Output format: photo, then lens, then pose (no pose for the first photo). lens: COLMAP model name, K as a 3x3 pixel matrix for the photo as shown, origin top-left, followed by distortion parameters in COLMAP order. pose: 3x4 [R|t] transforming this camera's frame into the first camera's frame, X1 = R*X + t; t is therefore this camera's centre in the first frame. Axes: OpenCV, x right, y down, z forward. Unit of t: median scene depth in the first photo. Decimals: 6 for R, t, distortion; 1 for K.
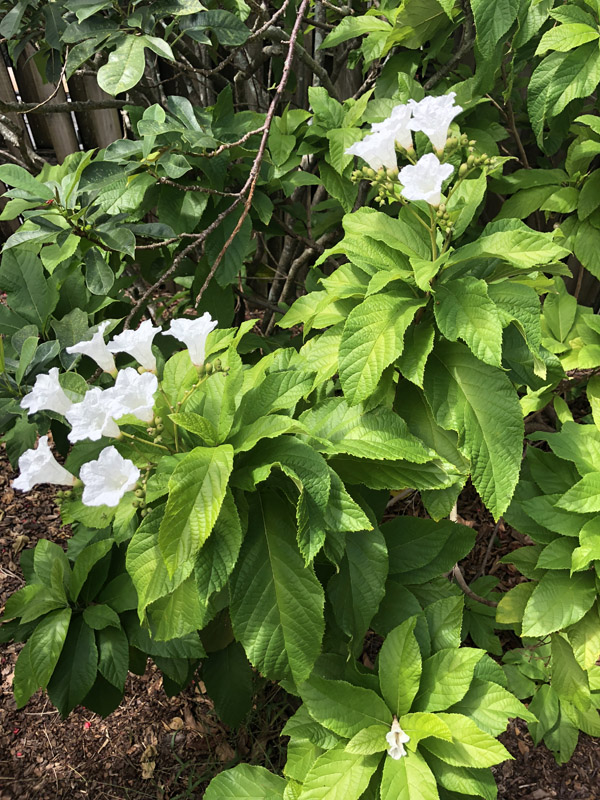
lens RADIAL K [[659.9, 0, 300.0], [0, 659.9, 400.0], [0, 0, 1]] dist [0.006769, -0.007851]
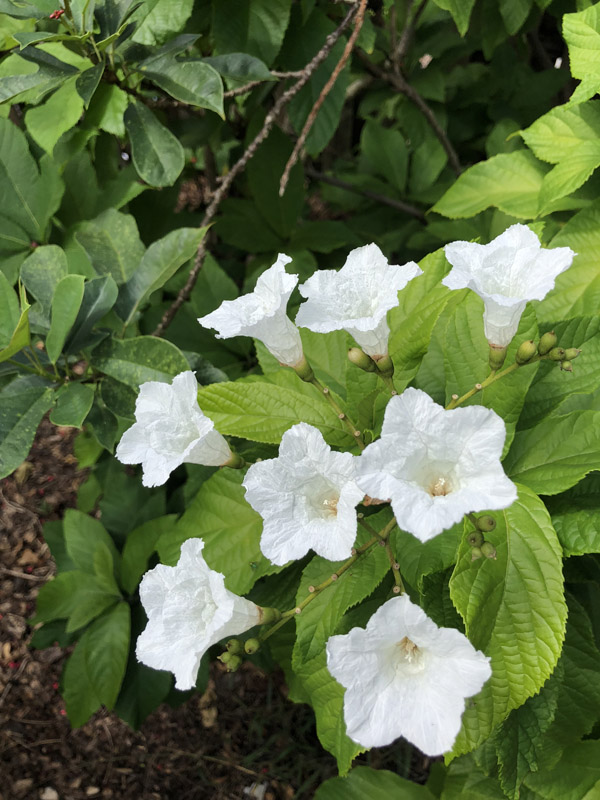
lens RADIAL K [[645.4, 0, 300.0], [0, 645.4, 400.0], [0, 0, 1]] dist [-0.001467, 0.054714]
pose [[0.996929, -0.067816, 0.039173, -0.166729], [0.058906, 0.978920, 0.195566, -0.060007], [-0.051610, -0.192658, 0.979908, 0.300940]]
